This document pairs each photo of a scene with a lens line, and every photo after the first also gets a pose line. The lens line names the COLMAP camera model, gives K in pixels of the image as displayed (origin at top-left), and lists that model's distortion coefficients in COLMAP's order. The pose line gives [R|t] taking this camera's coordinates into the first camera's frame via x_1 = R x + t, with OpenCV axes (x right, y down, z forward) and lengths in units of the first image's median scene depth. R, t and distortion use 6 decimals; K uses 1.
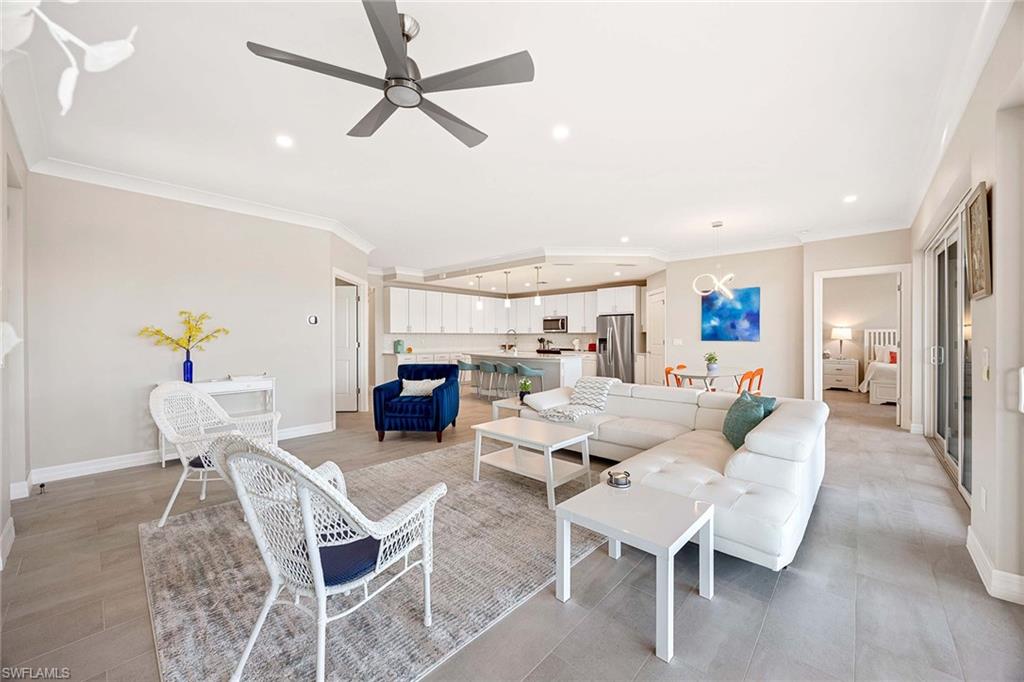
lens RADIAL K [[402.3, 0, 514.1], [0, 402.3, 339.1], [0, 0, 1]] dist [-0.001923, -0.000016]
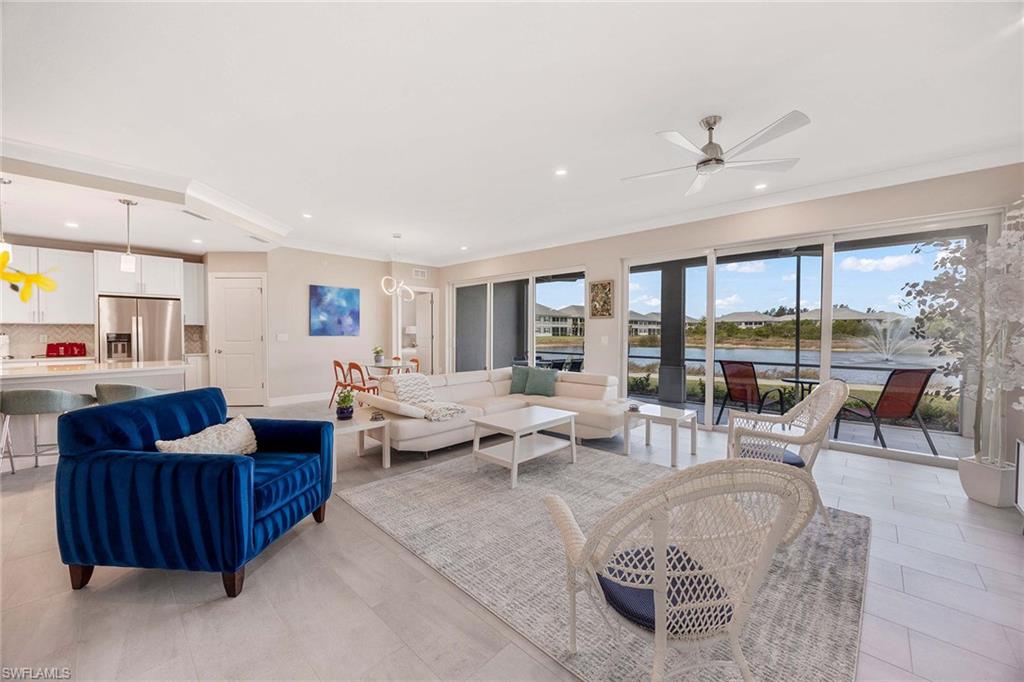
lens RADIAL K [[402.3, 0, 517.9], [0, 402.3, 335.5], [0, 0, 1]] dist [-0.001923, -0.000016]
pose [[-0.023199, -0.006940, 0.999707, -0.538805], [0.003684, 0.999969, 0.007028, -0.001811], [-0.999724, 0.003846, -0.023173, 0.536749]]
